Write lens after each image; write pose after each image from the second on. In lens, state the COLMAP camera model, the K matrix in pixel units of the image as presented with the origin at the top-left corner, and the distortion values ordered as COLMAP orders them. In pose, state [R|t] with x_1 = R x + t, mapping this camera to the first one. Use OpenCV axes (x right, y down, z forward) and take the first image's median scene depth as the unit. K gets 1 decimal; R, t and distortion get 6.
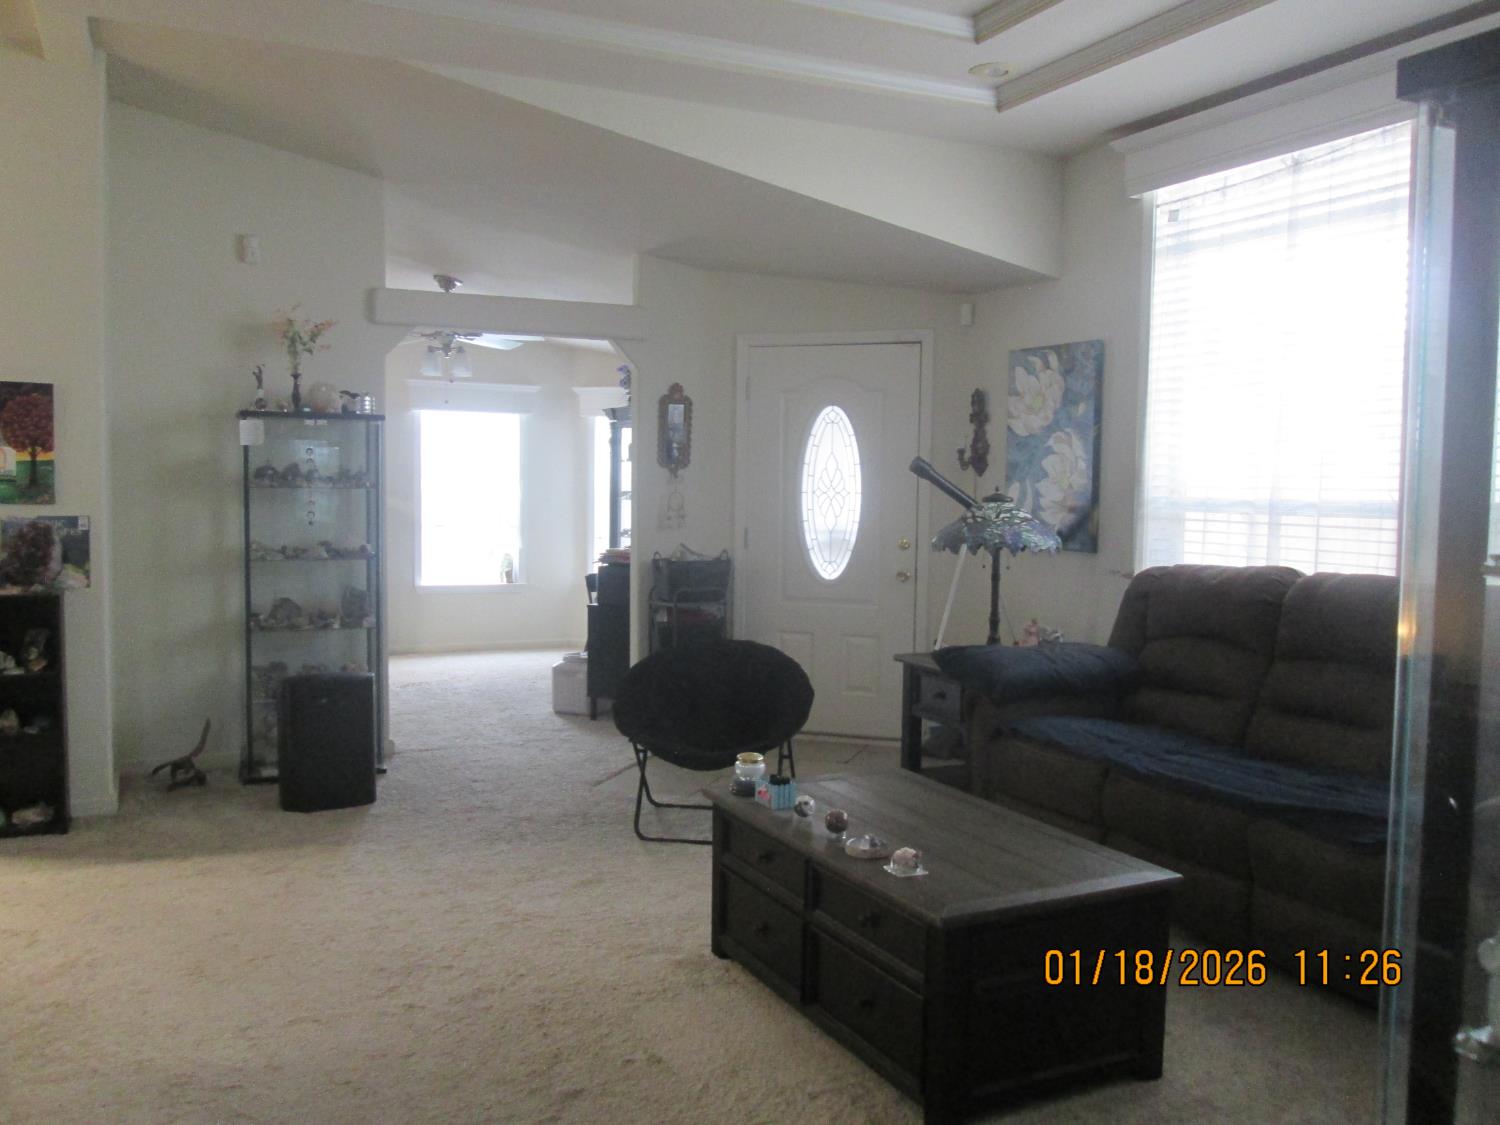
lens RADIAL K [[1244.1, 0, 747.6], [0, 1244.1, 557.2], [0, 0, 1]] dist [-0.051263, 0.022320]
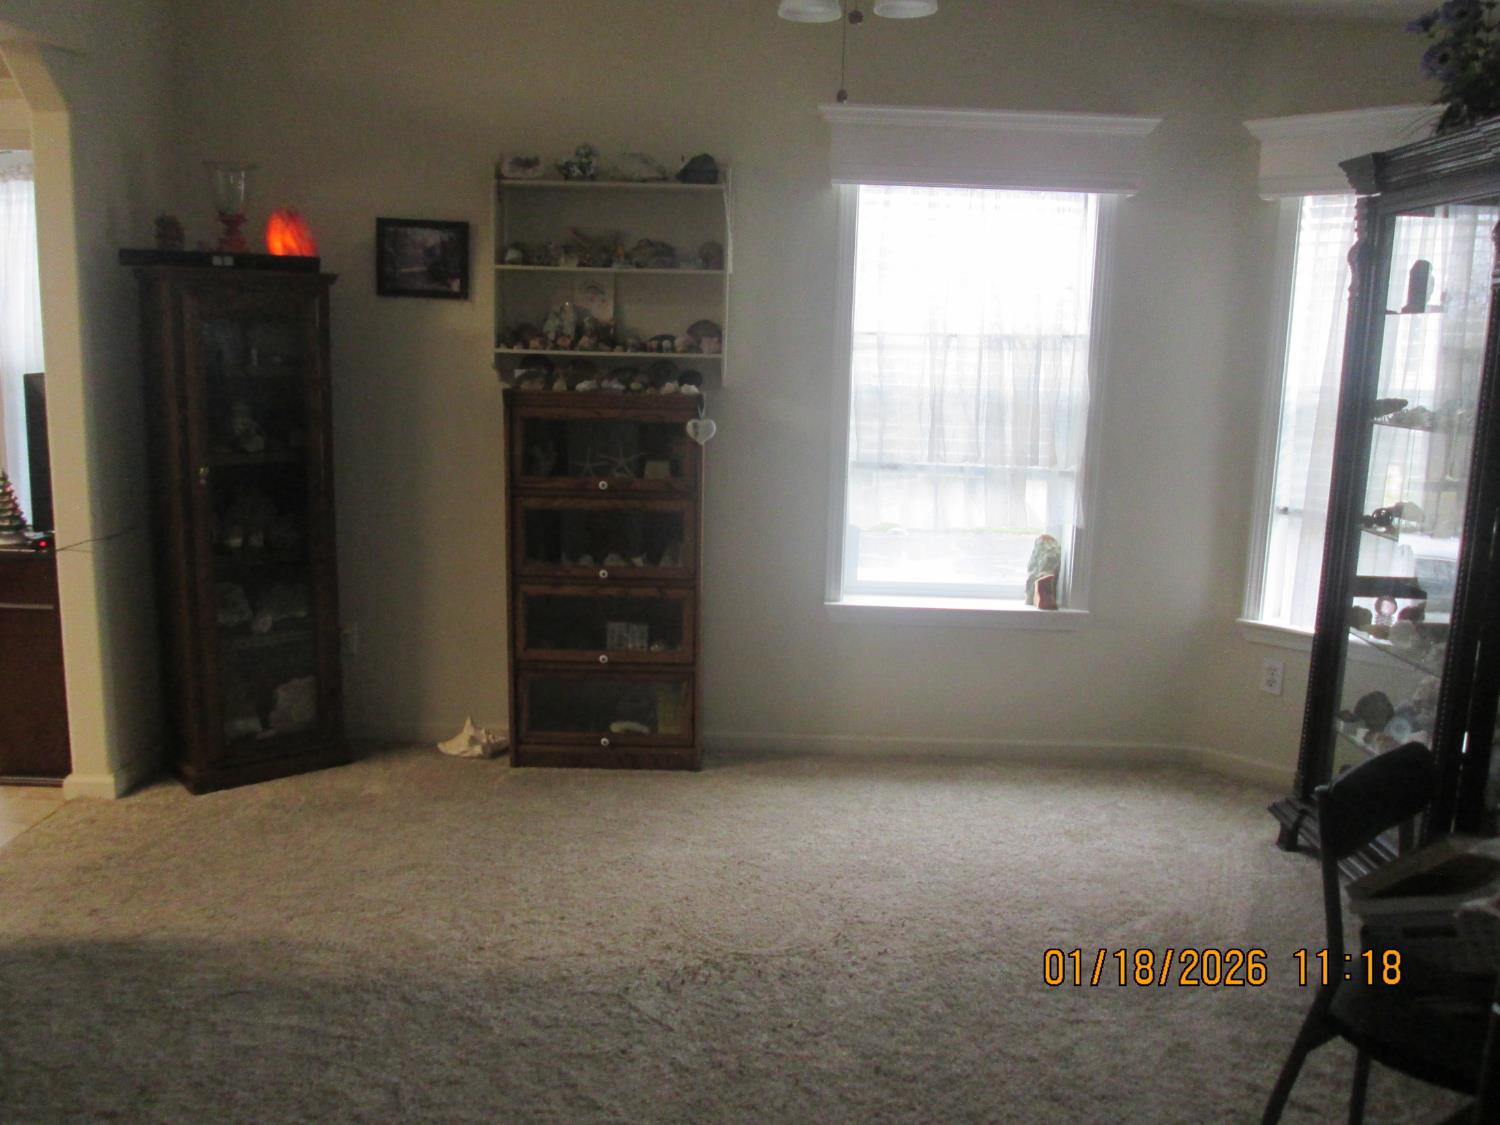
lens RADIAL K [[1244.1, 0, 750.4], [0, 1244.1, 563.3], [0, 0, 1]] dist [-0.051263, 0.022320]
pose [[0.903727, 0.076689, -0.421184, -0.109353], [-0.046091, 0.995536, 0.082369, -0.027035], [0.425621, -0.055026, 0.903227, 0.593470]]
